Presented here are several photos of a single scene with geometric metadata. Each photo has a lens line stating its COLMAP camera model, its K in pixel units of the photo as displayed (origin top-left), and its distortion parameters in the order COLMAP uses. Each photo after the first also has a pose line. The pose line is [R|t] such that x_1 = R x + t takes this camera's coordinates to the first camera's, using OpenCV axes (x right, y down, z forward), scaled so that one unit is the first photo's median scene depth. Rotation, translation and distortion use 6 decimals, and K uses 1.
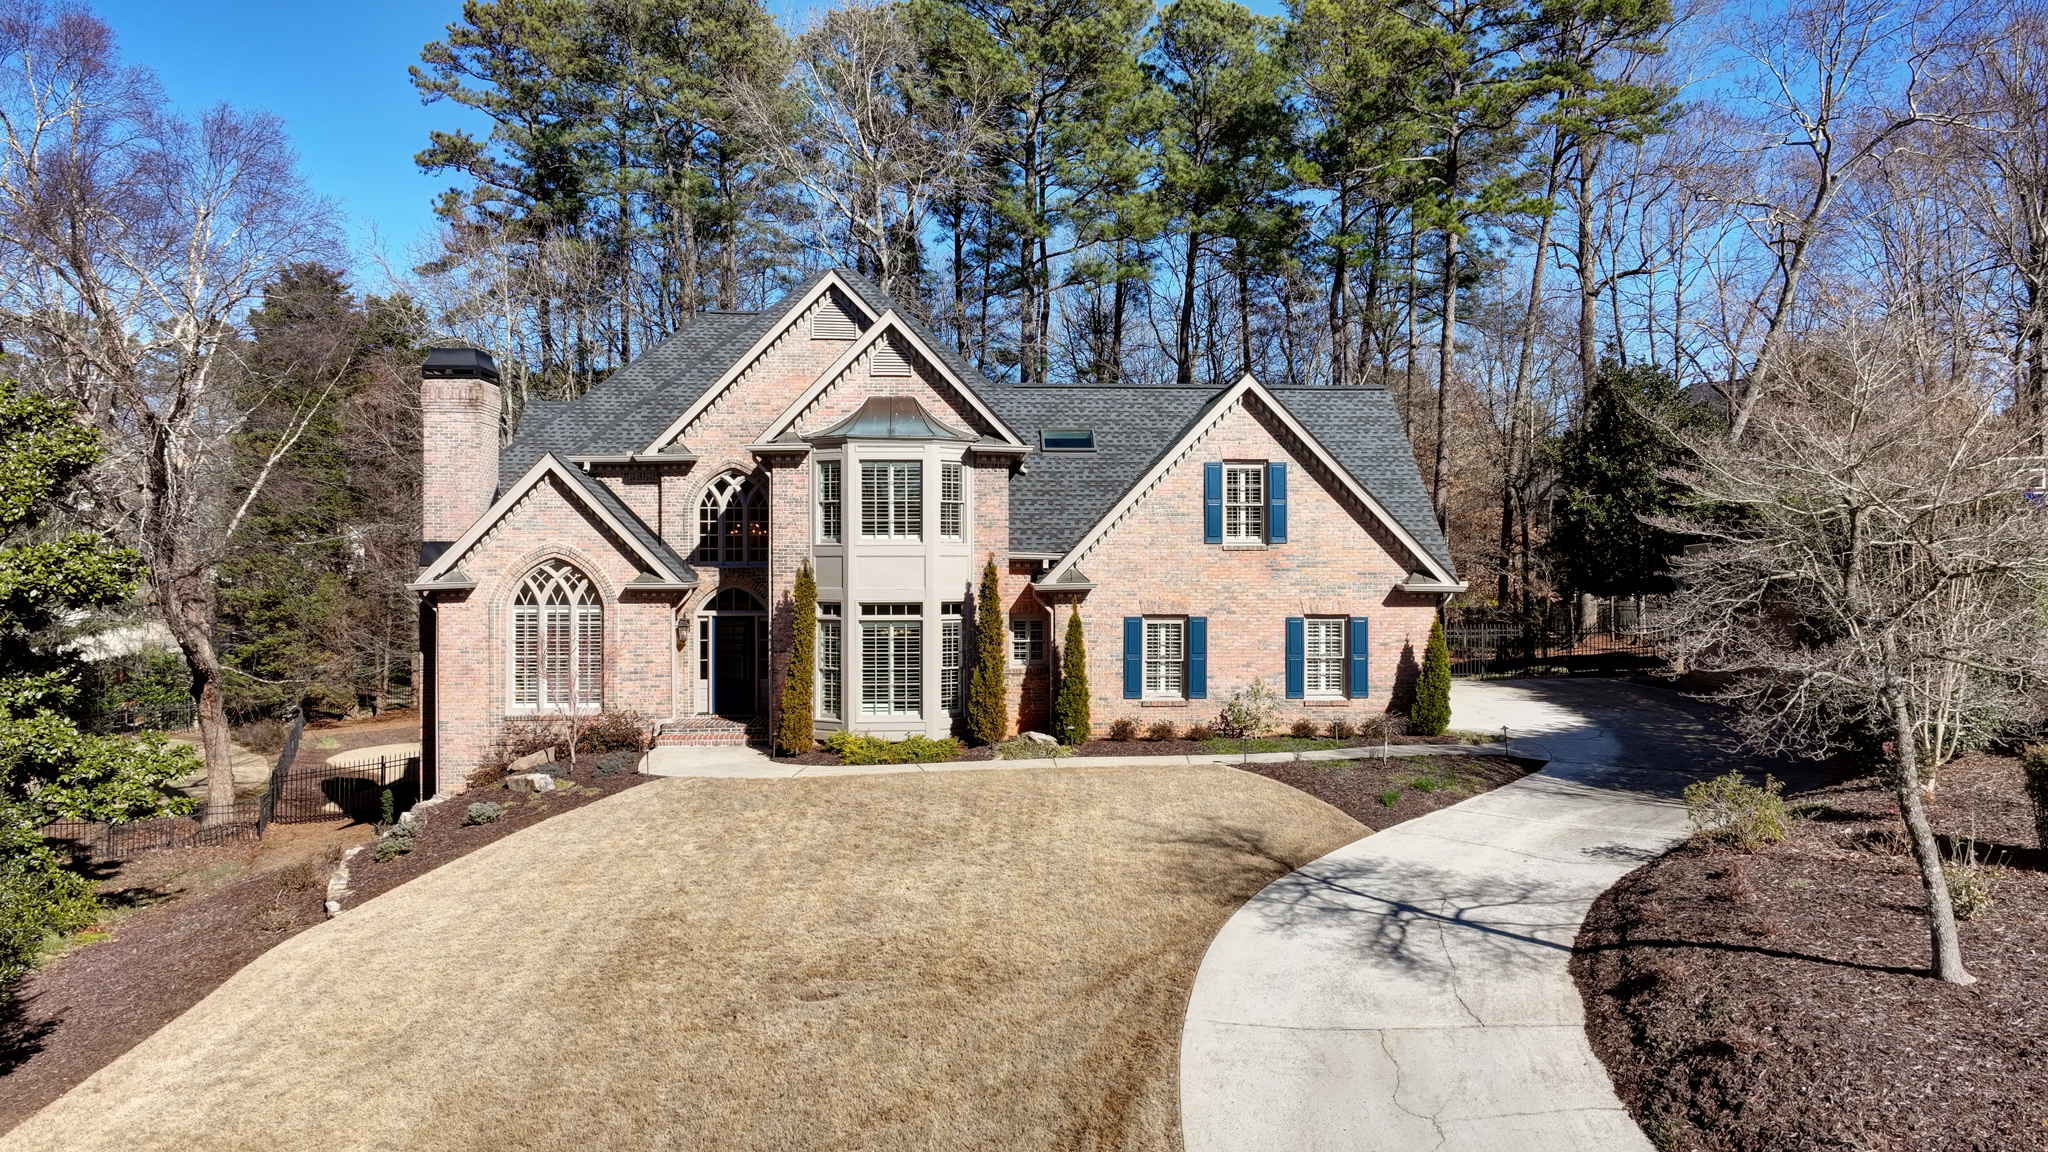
lens RADIAL K [[1450.4, 0, 1029.7], [0, 1450.4, 571.0], [0, 0, 1]] dist [-0.011861, 0.030224]
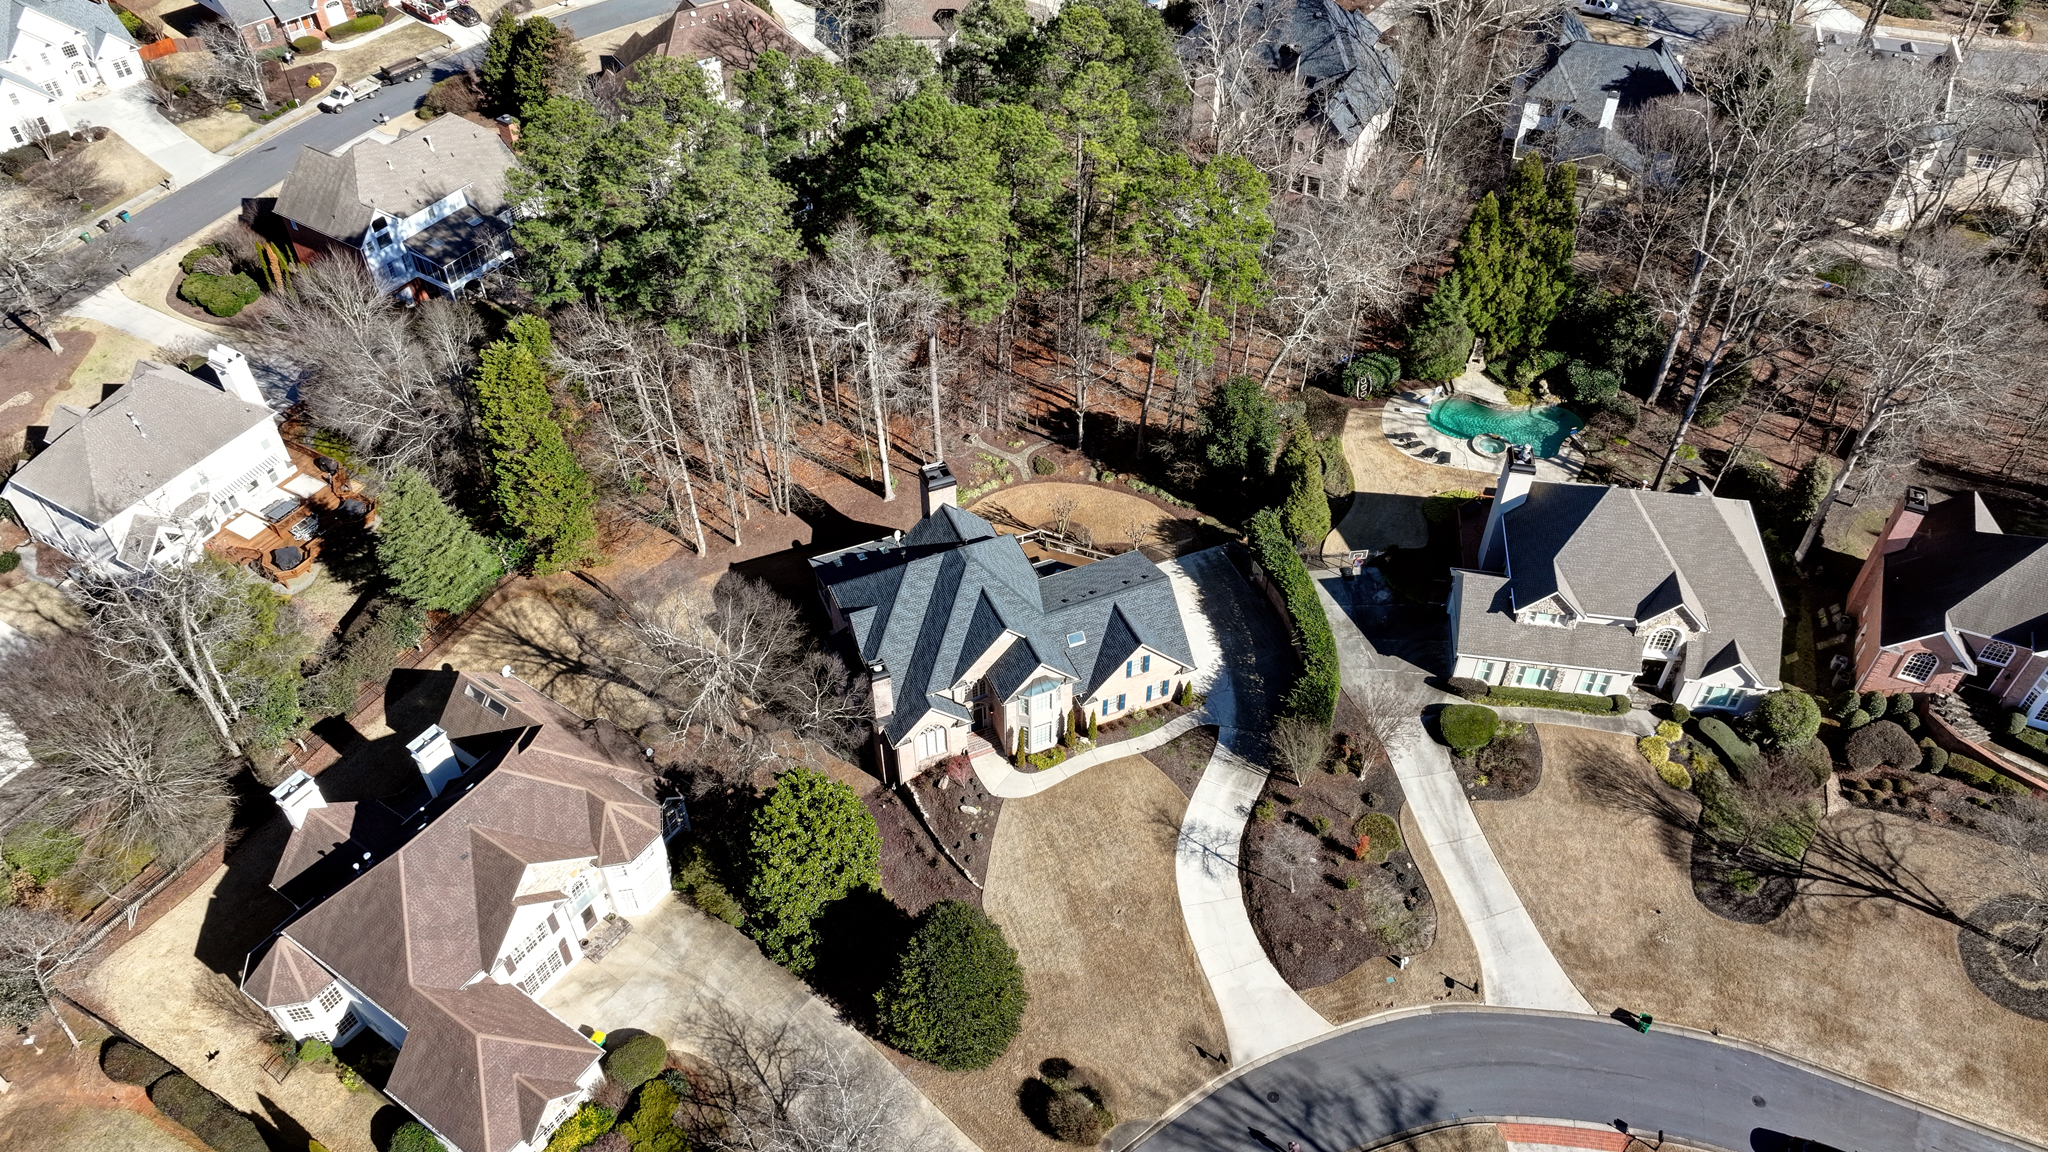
lens RADIAL K [[1450.4, 0, 1031.3], [0, 1450.4, 573.3], [0, 0, 1]] dist [-0.011861, 0.030224]
pose [[0.942493, -0.233631, 0.239004, -0.814864], [-0.000063, 0.714976, 0.699149, -2.492380], [-0.334225, -0.658958, 0.673846, -0.992975]]
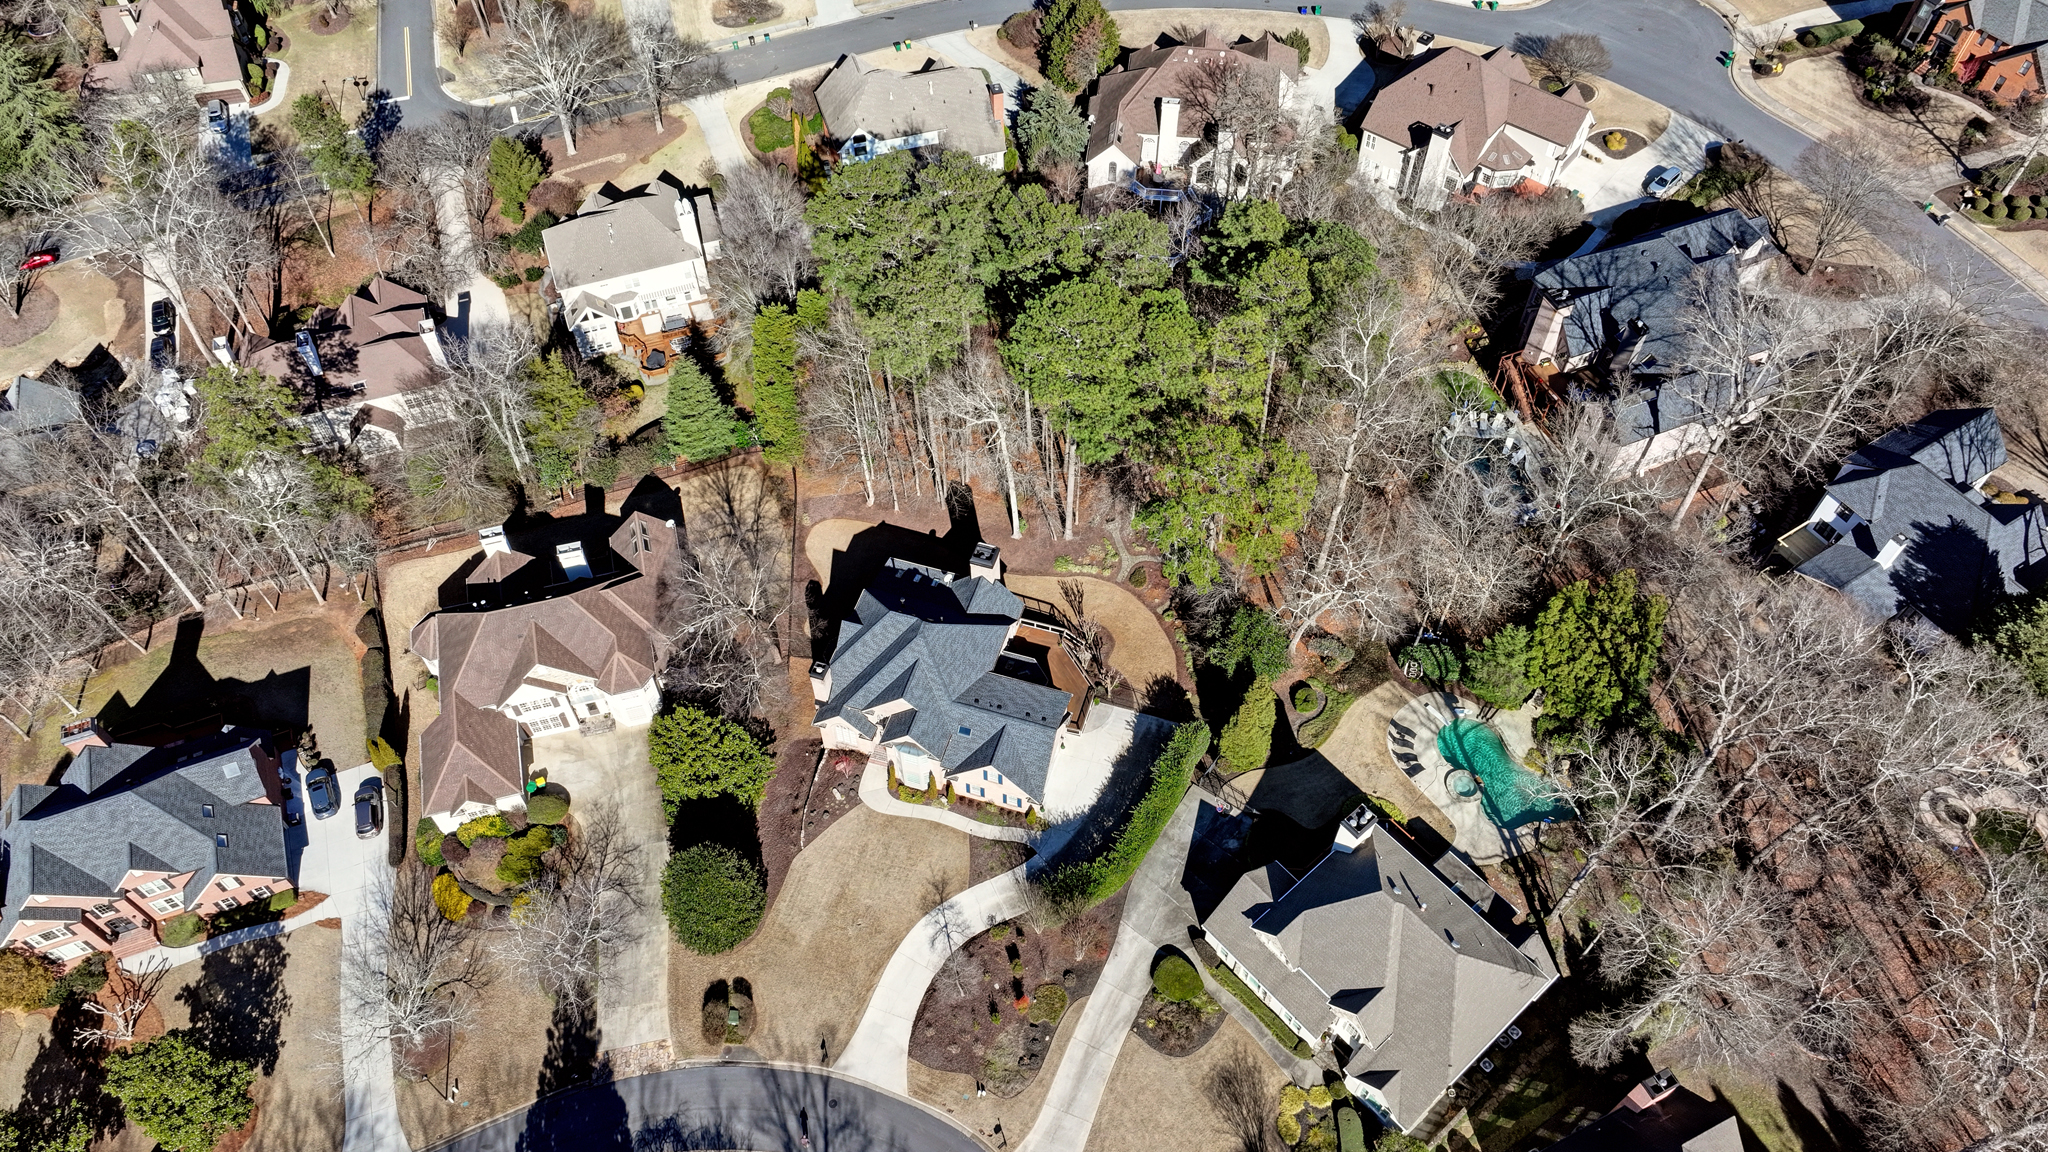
lens RADIAL K [[1450.4, 0, 1025.1], [0, 1450.4, 570.7], [0, 0, 1]] dist [-0.011861, 0.030224]
pose [[0.933945, 0.281810, -0.219841, 0.972187], [0.006585, 0.601410, 0.798913, -3.680906], [0.357356, -0.747589, 0.559828, -0.830970]]
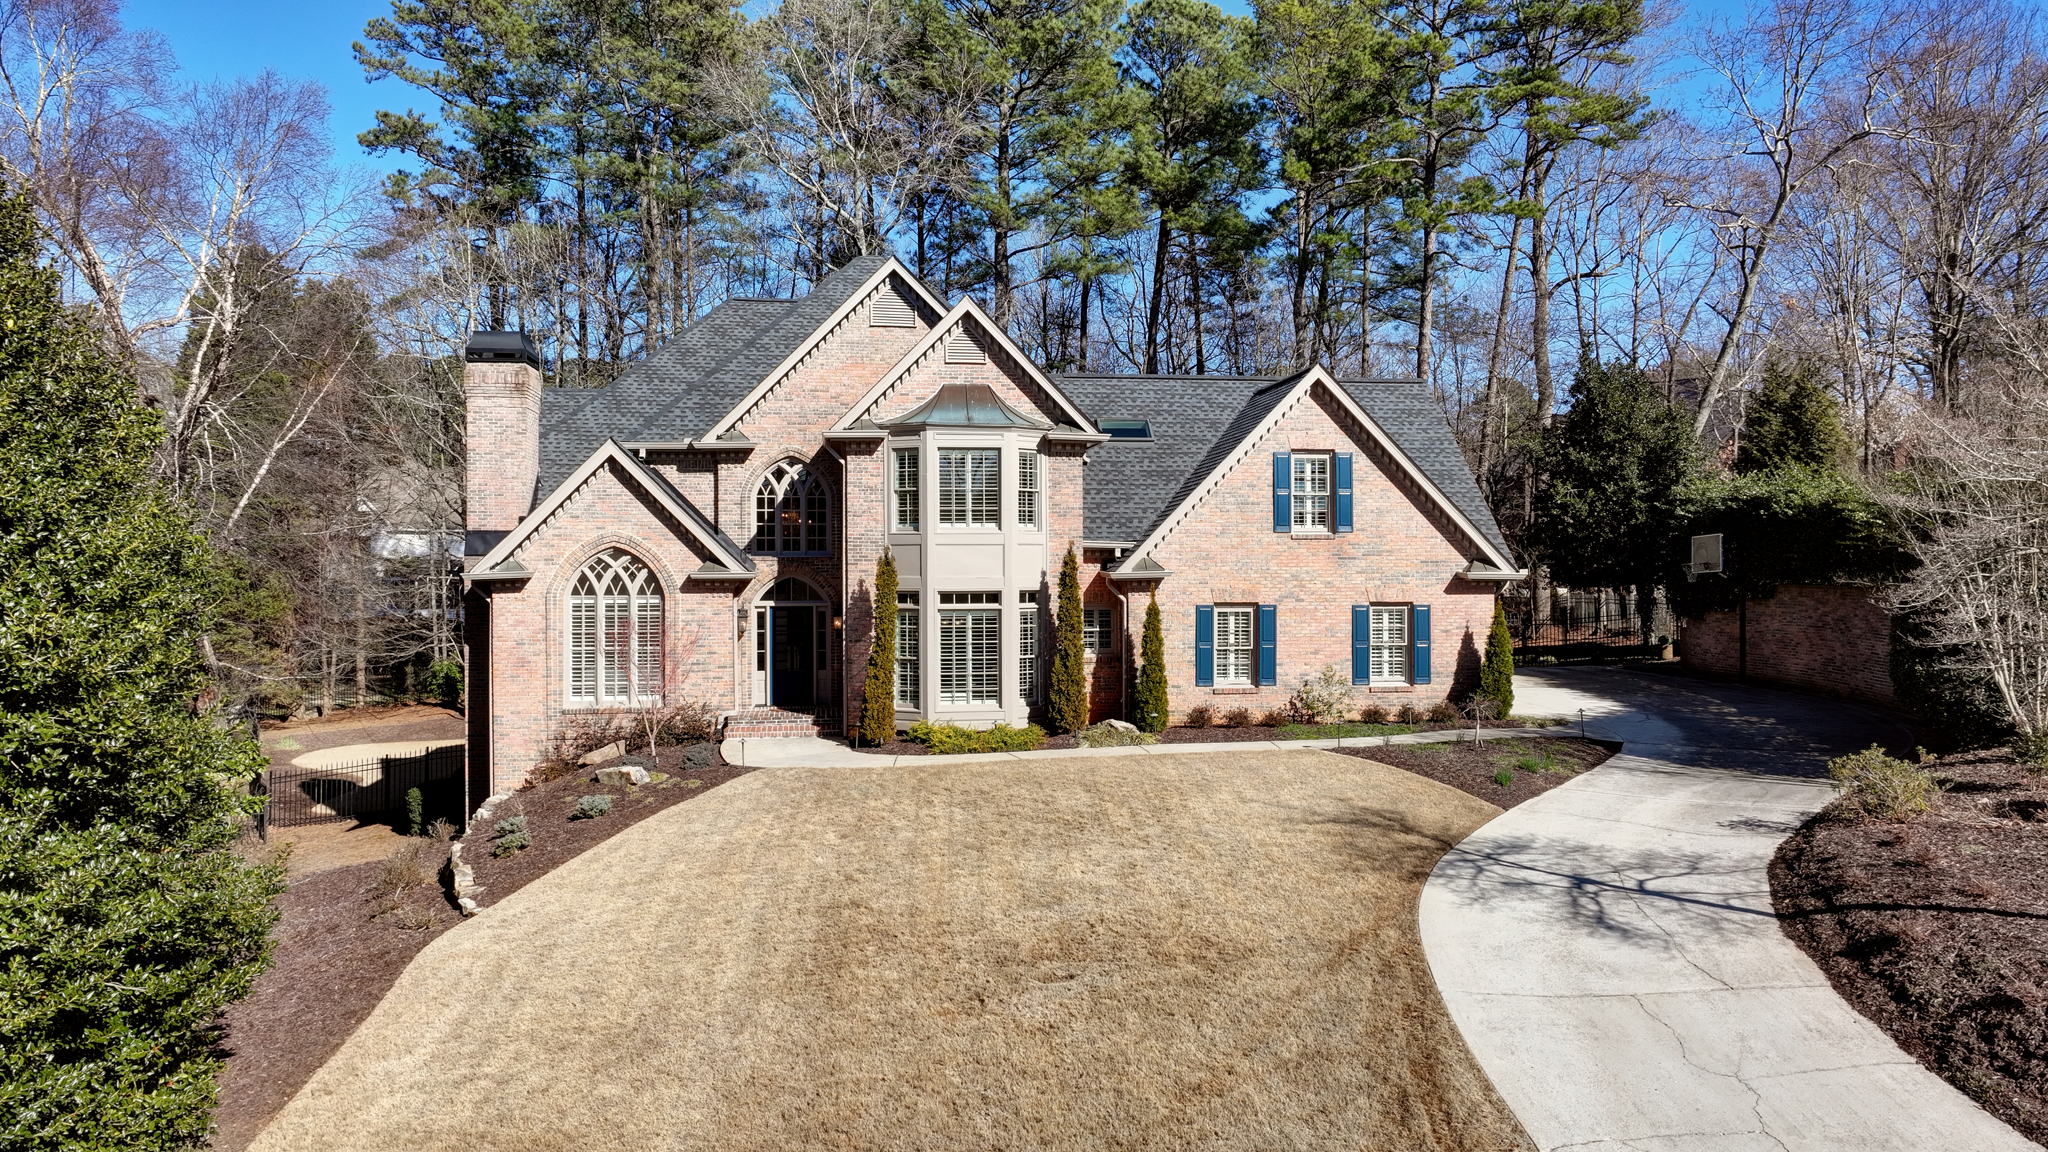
lens RADIAL K [[1450.4, 0, 1029.3], [0, 1450.4, 571.5], [0, 0, 1]] dist [-0.011861, 0.030224]
pose [[0.996708, -0.001504, 0.081066, -0.131250], [0.001432, 0.999999, 0.000952, 0.007179], [-0.081068, -0.000833, 0.996708, 0.005619]]
